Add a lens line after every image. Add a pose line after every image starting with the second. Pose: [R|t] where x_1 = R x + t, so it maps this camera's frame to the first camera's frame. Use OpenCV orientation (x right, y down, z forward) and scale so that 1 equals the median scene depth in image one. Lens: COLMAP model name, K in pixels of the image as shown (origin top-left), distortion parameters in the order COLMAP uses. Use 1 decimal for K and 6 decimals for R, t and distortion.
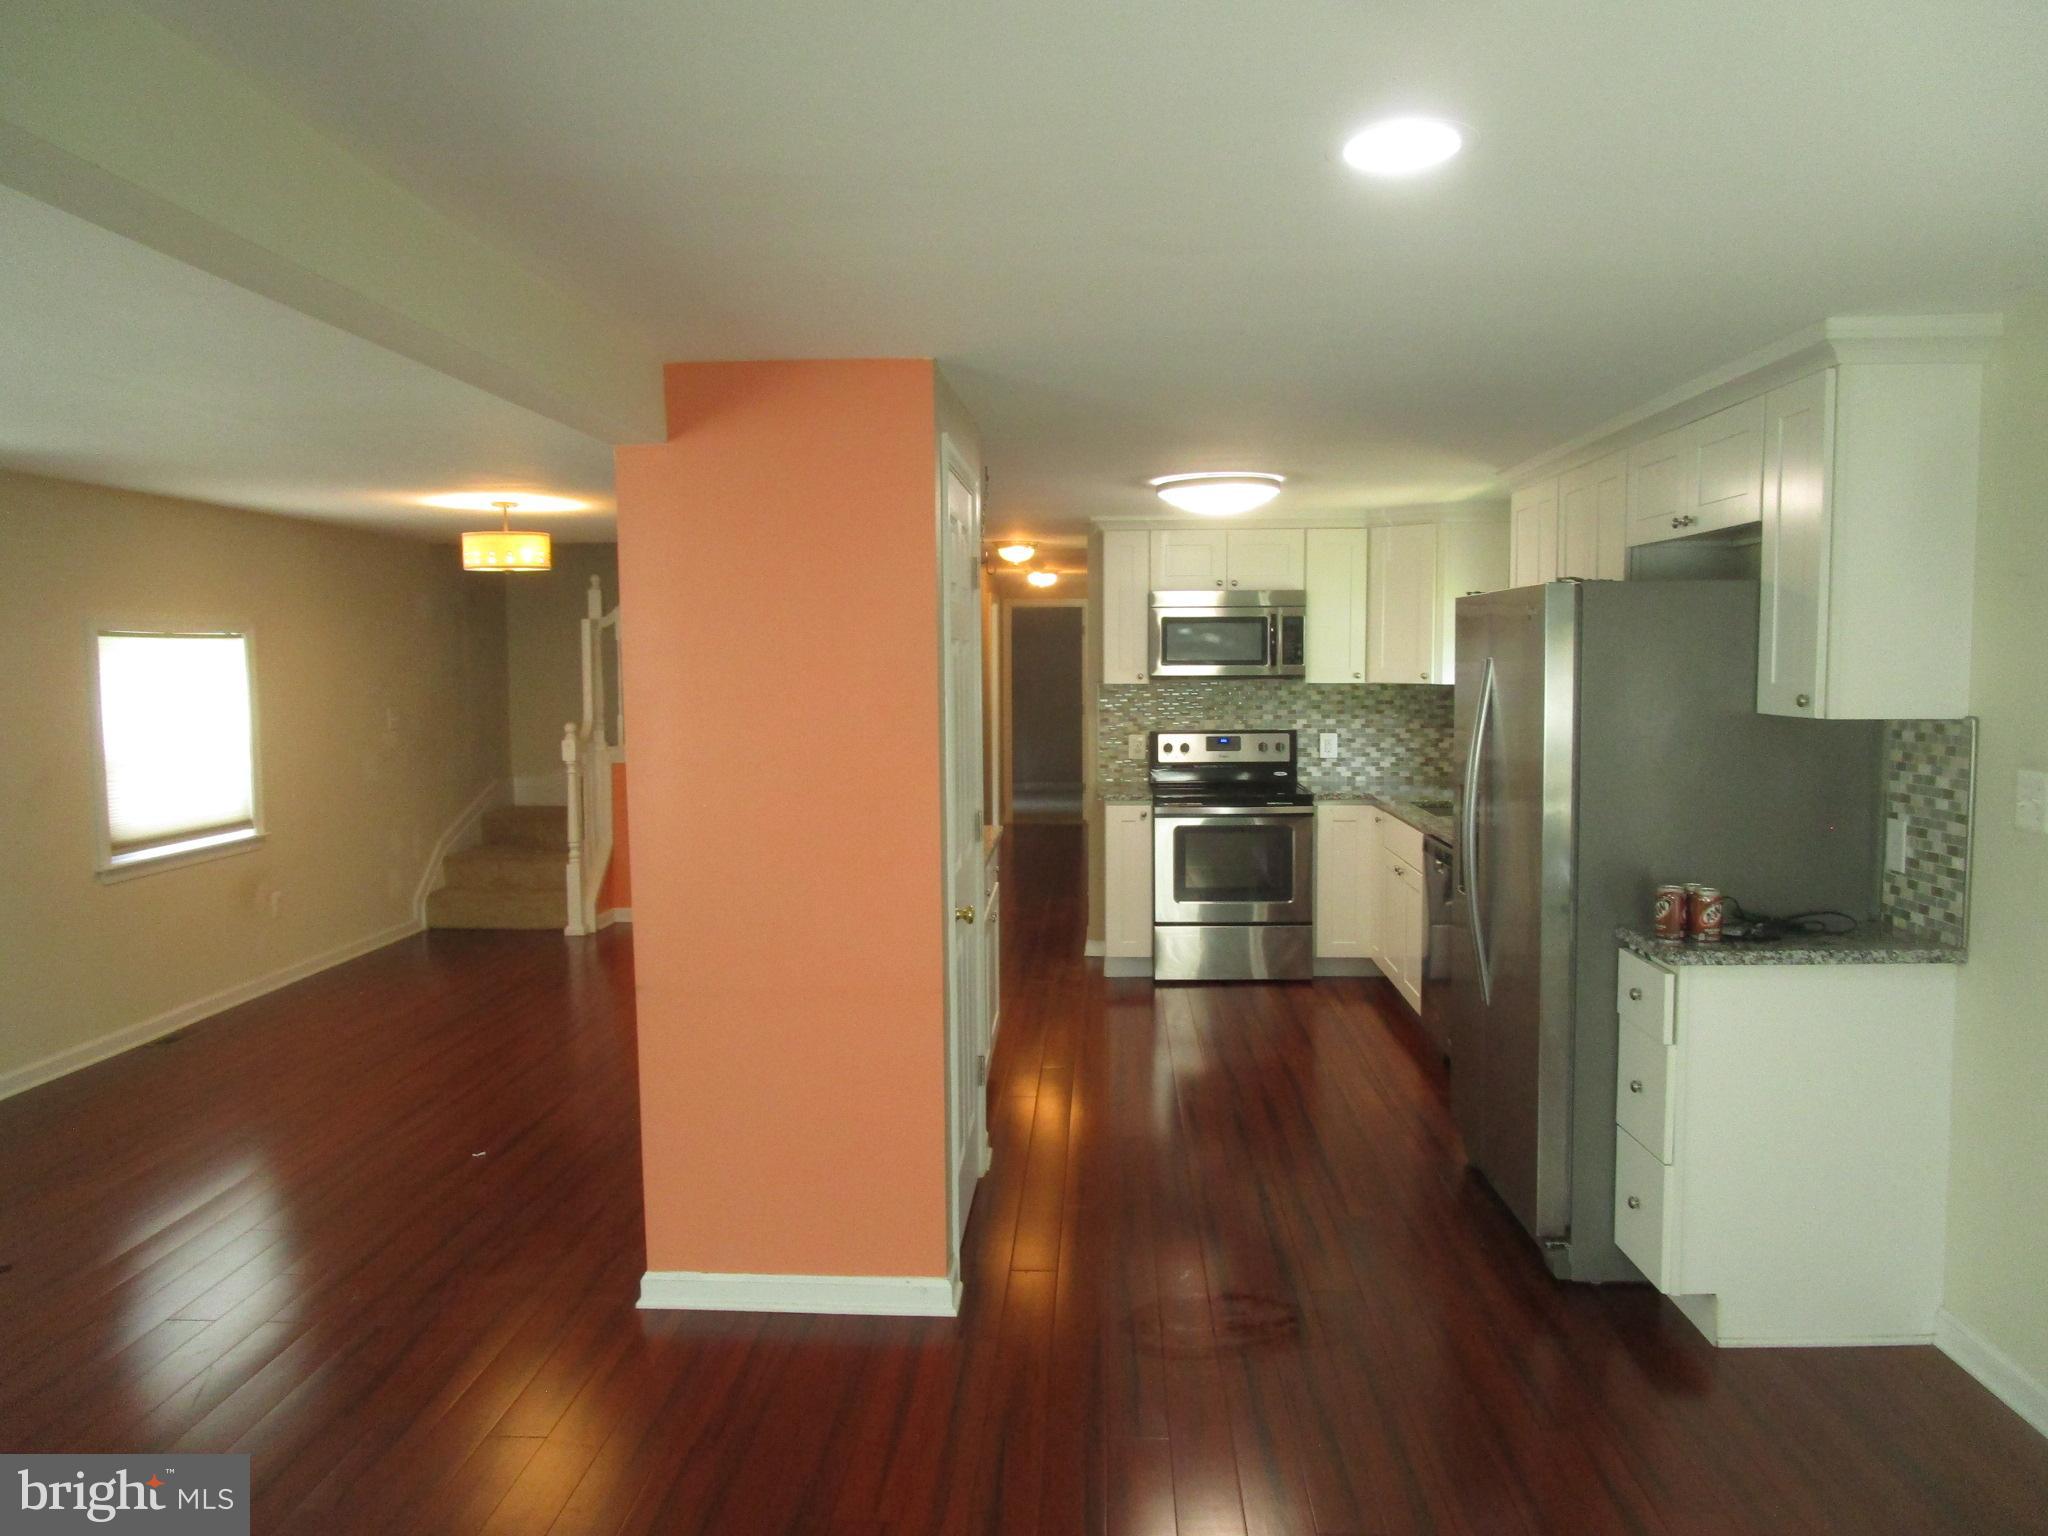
lens RADIAL K [[1466.7, 0, 1026.4], [0, 1466.7, 767.9], [0, 0, 1]] dist [-0.028717, 0.010361]
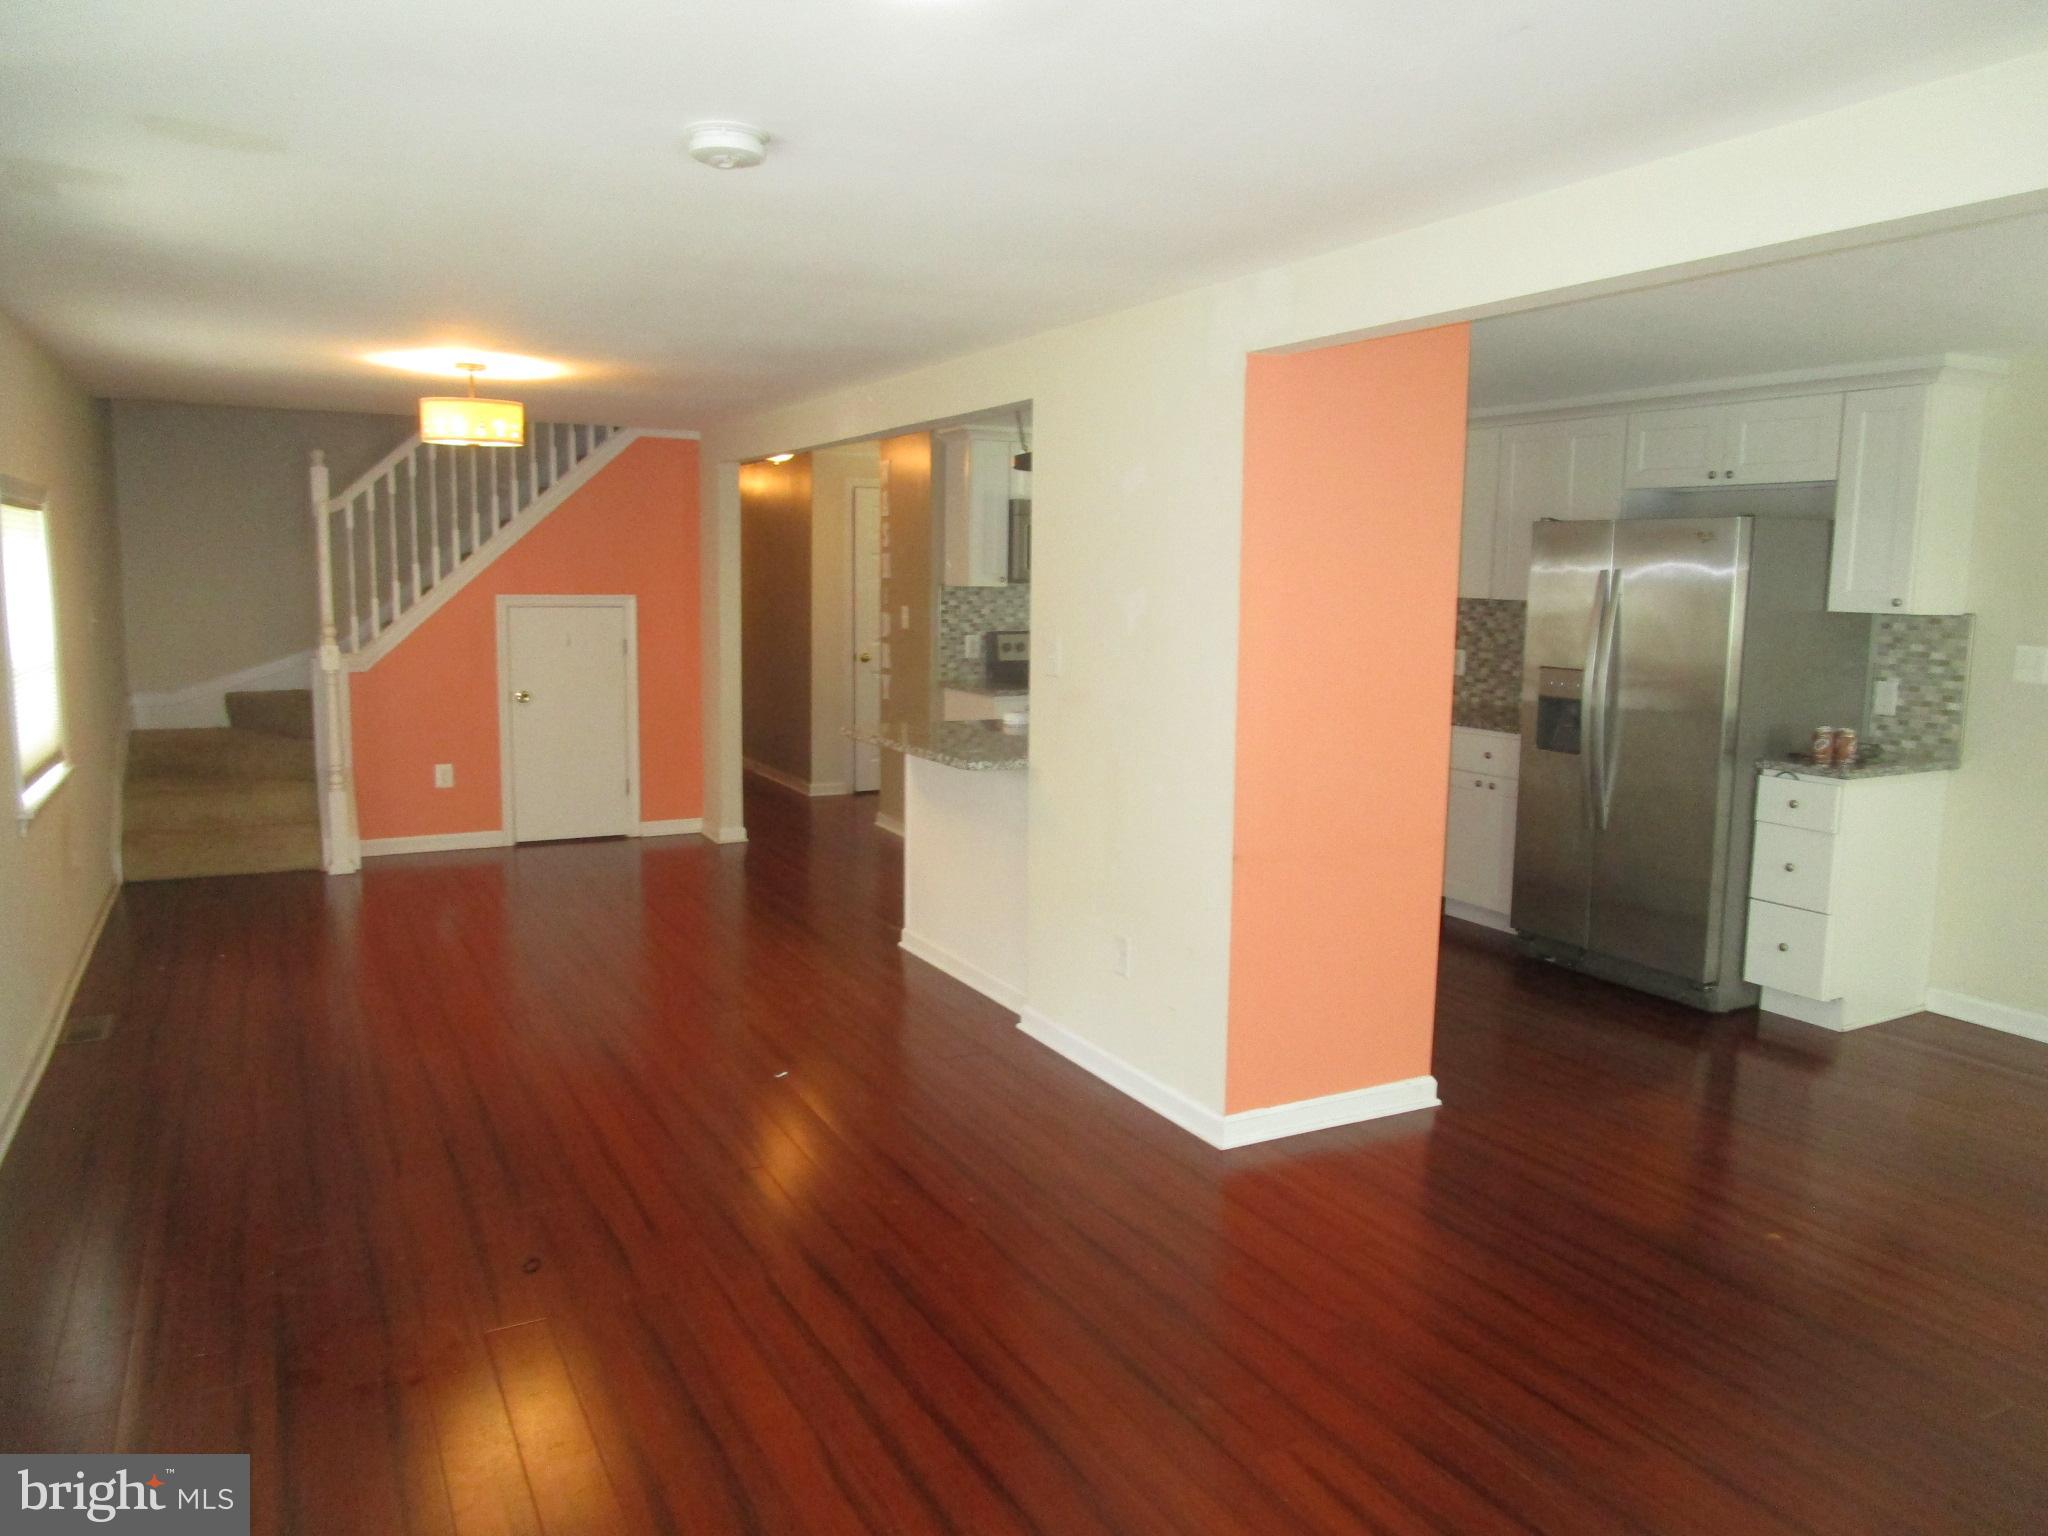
lens RADIAL K [[1466.7, 0, 1035.6], [0, 1466.7, 771.3], [0, 0, 1]] dist [-0.028717, 0.010361]
pose [[0.853948, -0.051981, 0.517755, -0.583498], [0.018840, 0.997434, 0.069065, 0.004366], [-0.520017, -0.049223, 0.852736, 0.091550]]
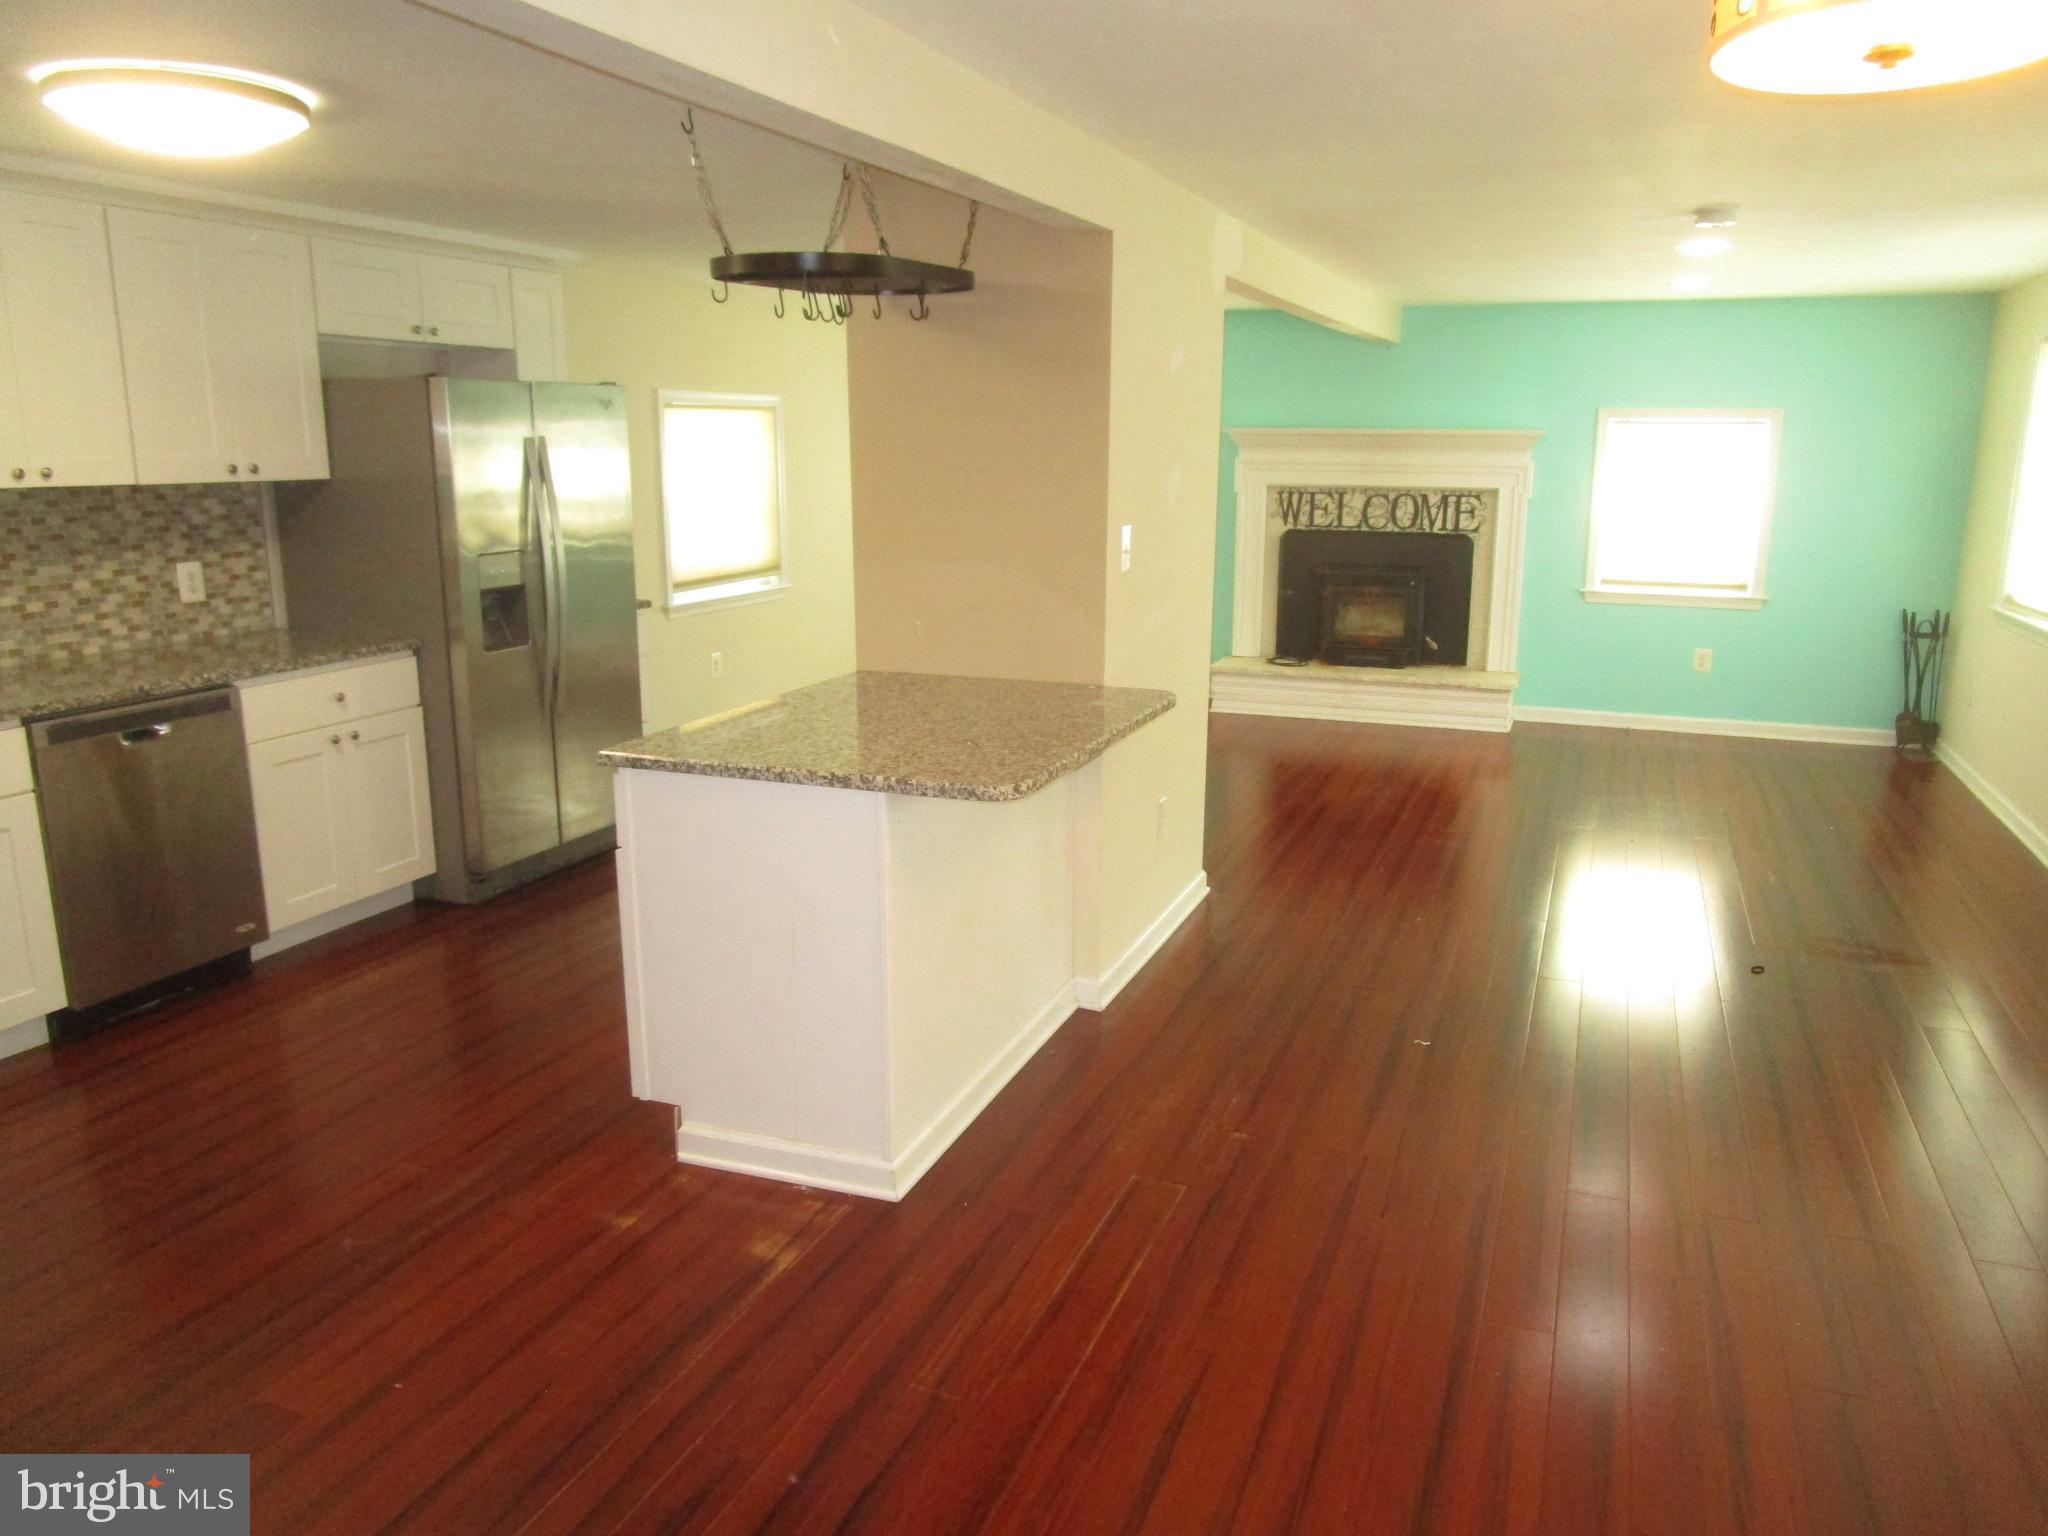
lens RADIAL K [[1466.7, 0, 1034.0], [0, 1466.7, 771.9], [0, 0, 1]] dist [-0.028717, 0.010361]
pose [[-0.953389, -0.065202, 0.294614, -0.327060], [0.024849, 0.956093, 0.292010, -0.107976], [-0.300718, 0.285720, -0.909908, 1.454400]]
